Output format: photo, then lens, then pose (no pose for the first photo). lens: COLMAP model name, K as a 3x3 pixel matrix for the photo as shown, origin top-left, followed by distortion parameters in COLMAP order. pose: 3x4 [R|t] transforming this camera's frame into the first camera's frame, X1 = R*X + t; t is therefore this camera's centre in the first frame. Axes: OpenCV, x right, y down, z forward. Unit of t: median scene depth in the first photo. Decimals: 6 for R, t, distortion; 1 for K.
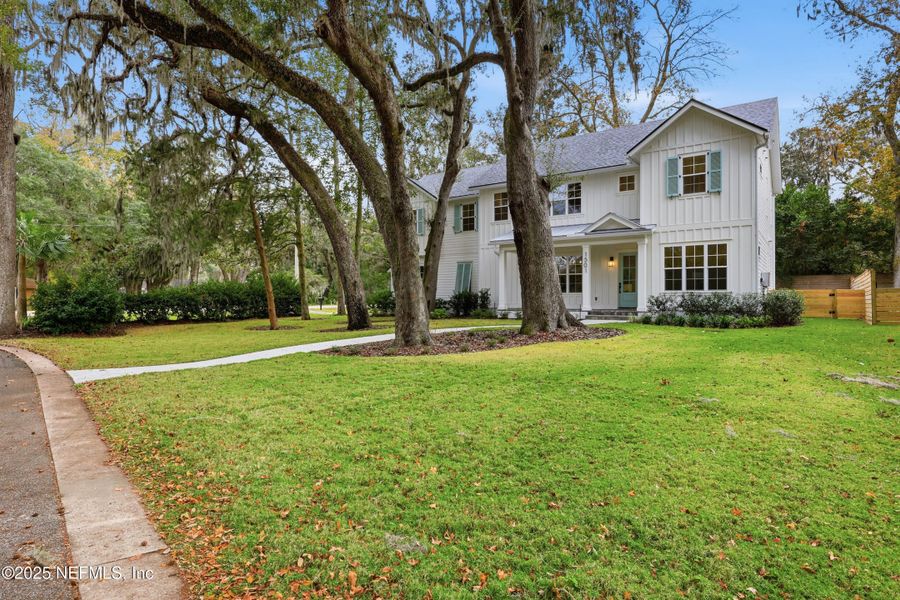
lens RADIAL K [[458.6, 0, 456.2], [0, 458.6, 296.0], [0, 0, 1]] dist [0.003547, 0.002352]
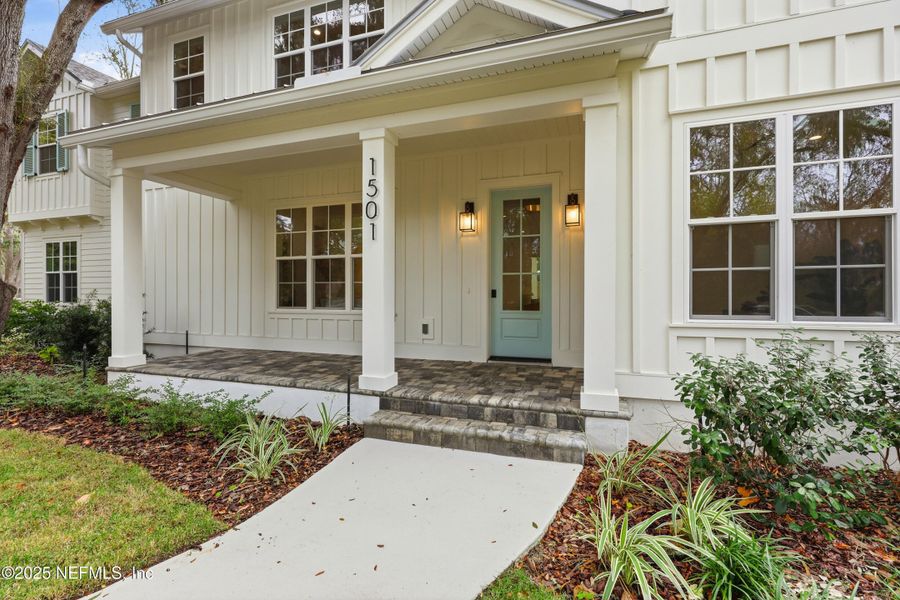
lens RADIAL K [[458.6, 0, 443.9], [0, 458.6, 295.7], [0, 0, 1]] dist [0.003547, 0.002352]
pose [[0.960075, 0.001850, 0.279736, 0.270411], [-0.002763, 0.999992, 0.002868, -0.022611], [-0.279729, -0.003527, 0.960073, 0.812397]]
